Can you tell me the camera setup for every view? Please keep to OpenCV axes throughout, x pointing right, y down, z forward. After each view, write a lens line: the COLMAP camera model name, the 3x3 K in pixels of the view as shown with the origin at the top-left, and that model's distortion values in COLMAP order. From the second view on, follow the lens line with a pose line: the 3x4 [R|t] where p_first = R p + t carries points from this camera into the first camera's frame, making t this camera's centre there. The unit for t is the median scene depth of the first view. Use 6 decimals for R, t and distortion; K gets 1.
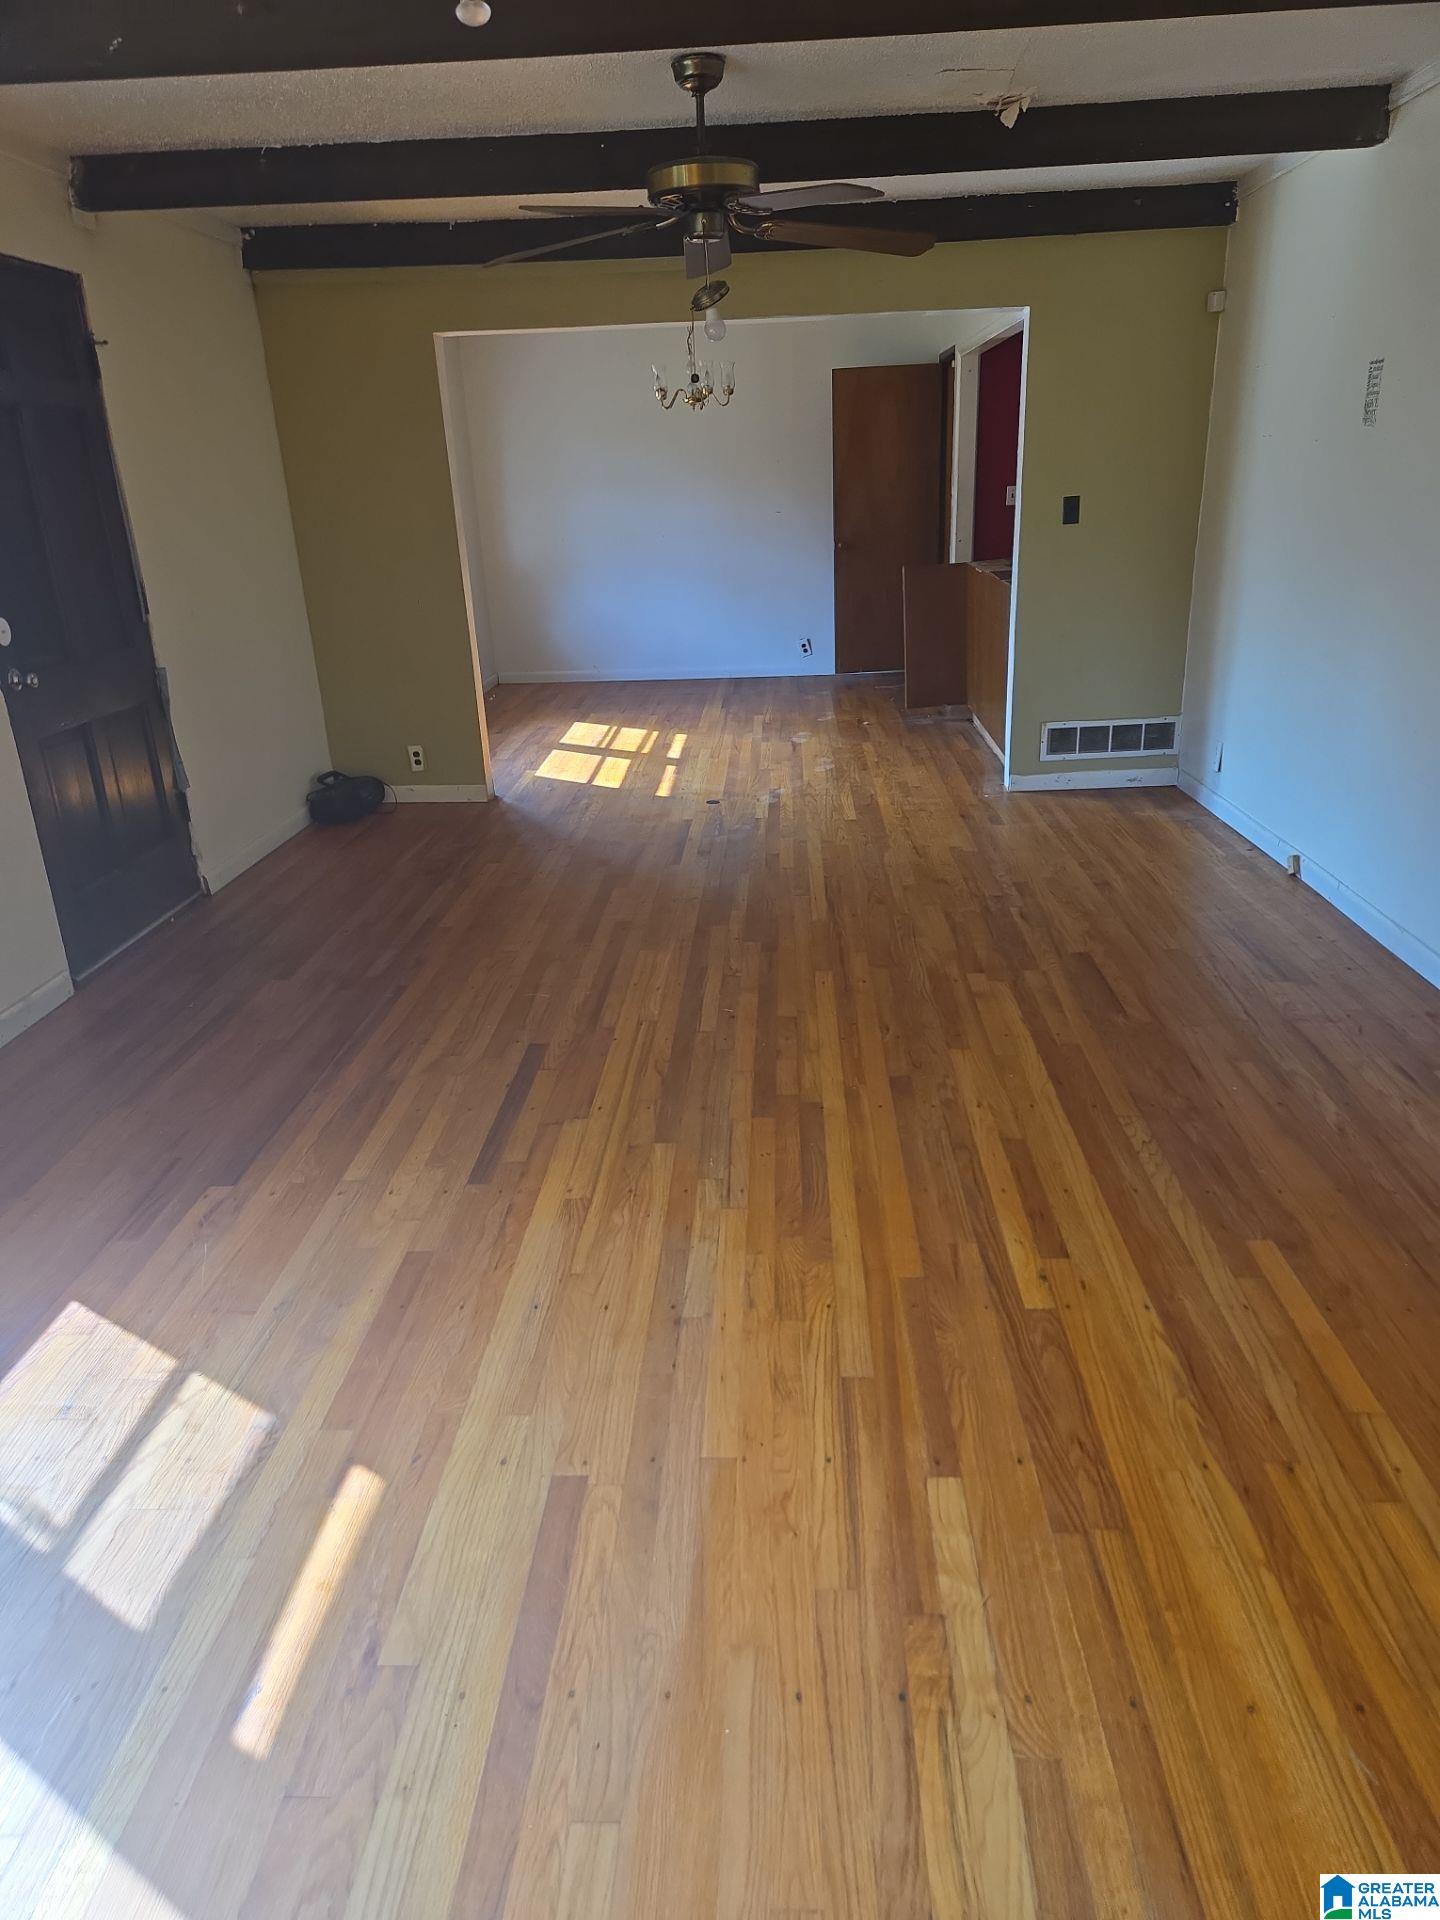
lens RADIAL K [[1282.7, 0, 721.9], [0, 1282.7, 964.3], [0, 0, 1]] dist [0.002323, 0.000813]
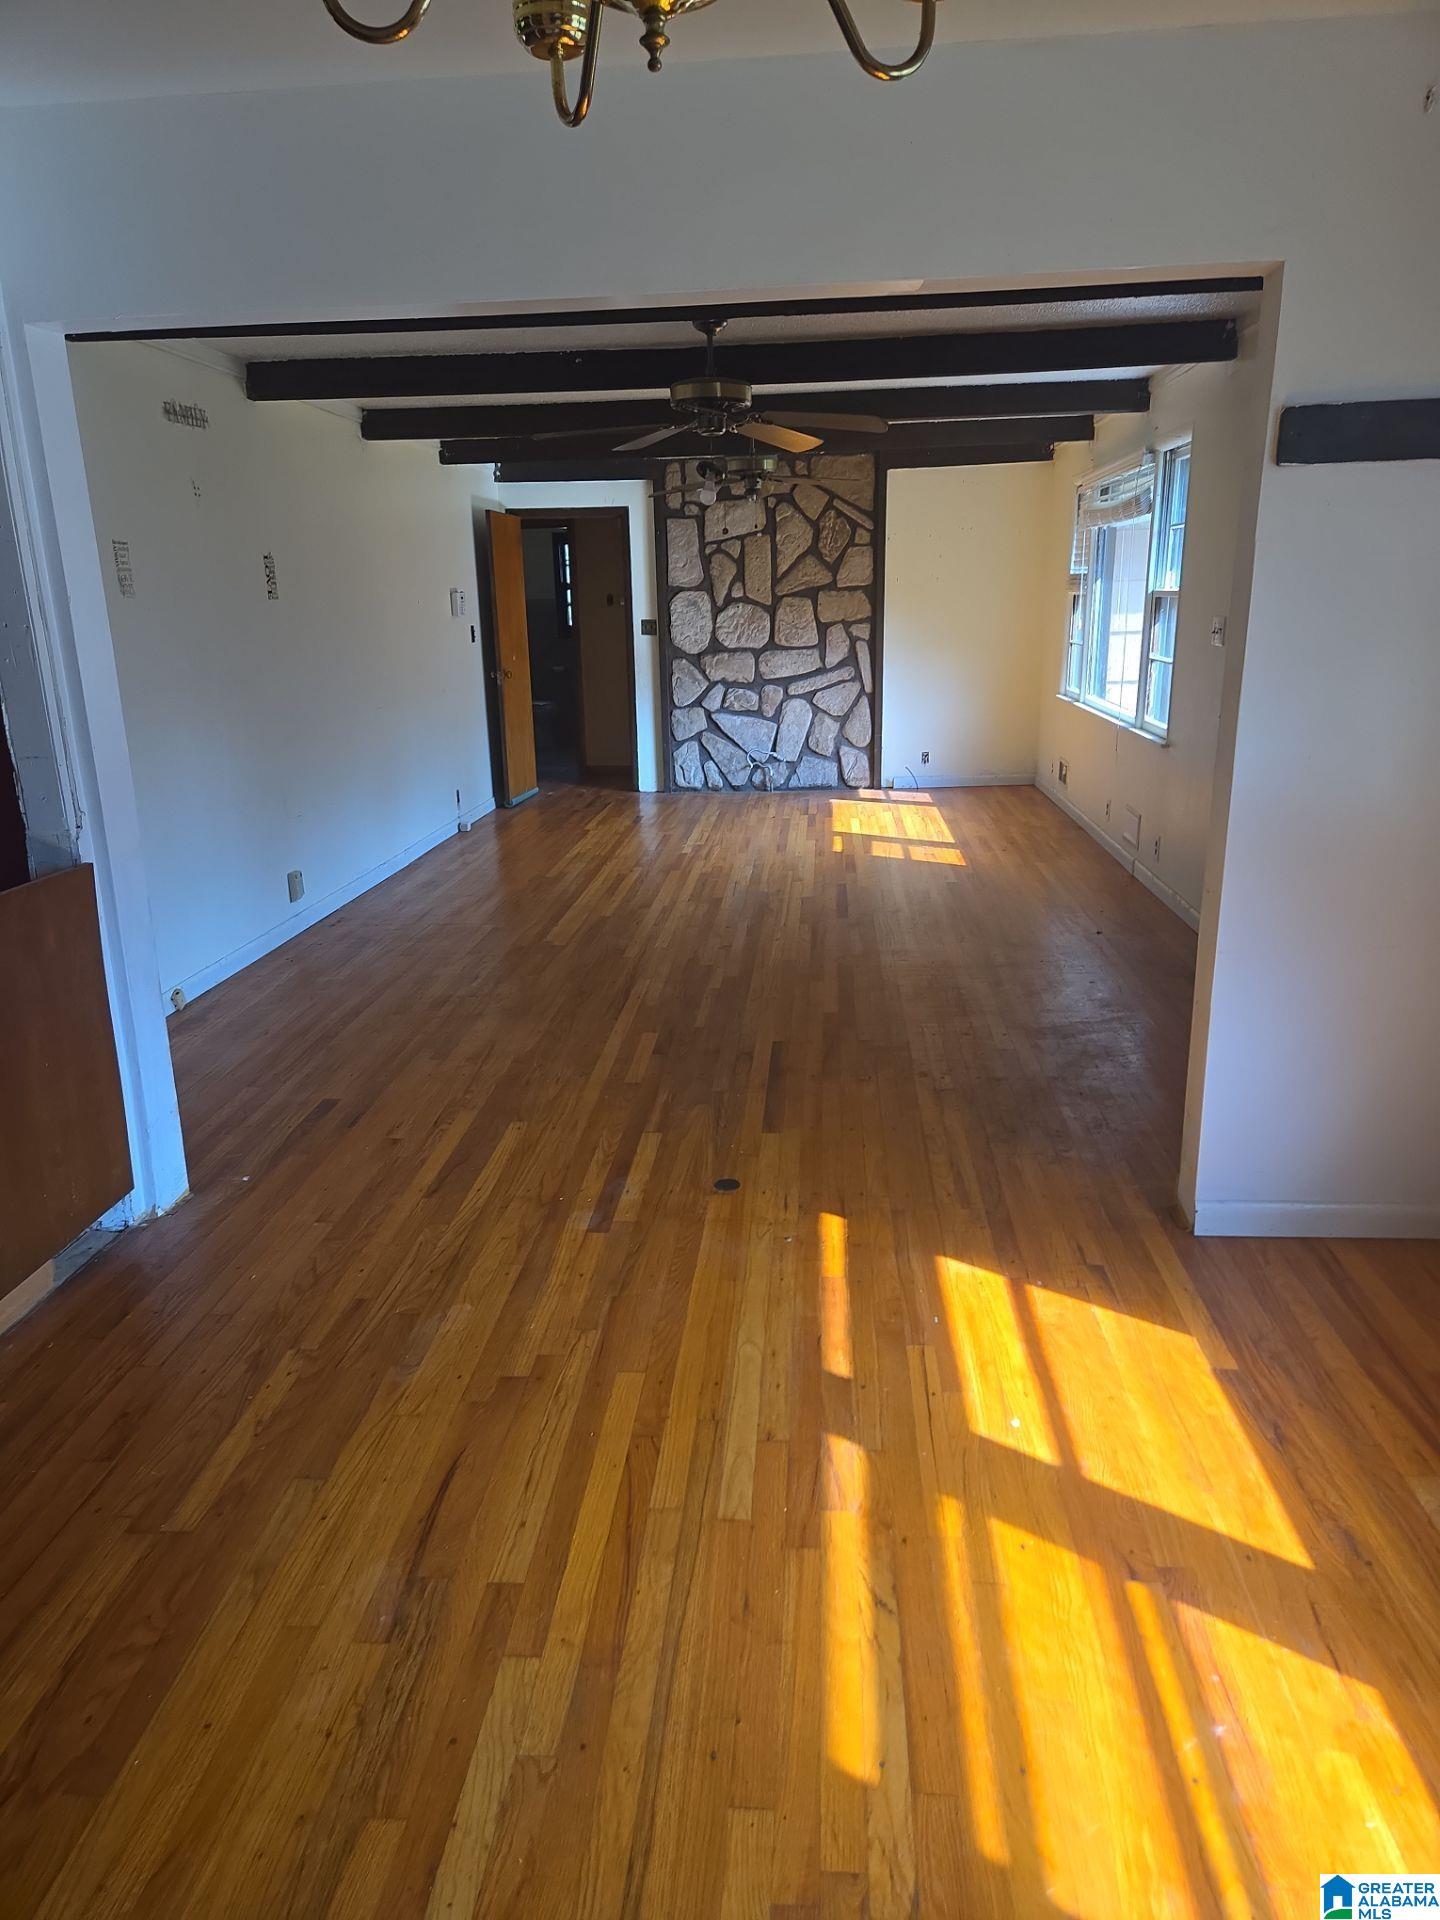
lens RADIAL K [[1282.7, 0, 719.7], [0, 1282.7, 959.0], [0, 0, 1]] dist [0.002323, 0.000813]
pose [[-0.997289, 0.055075, 0.048794, -0.037342], [0.073243, 0.806515, 0.586660, -0.553184], [-0.007042, 0.588643, -0.808362, 1.472009]]
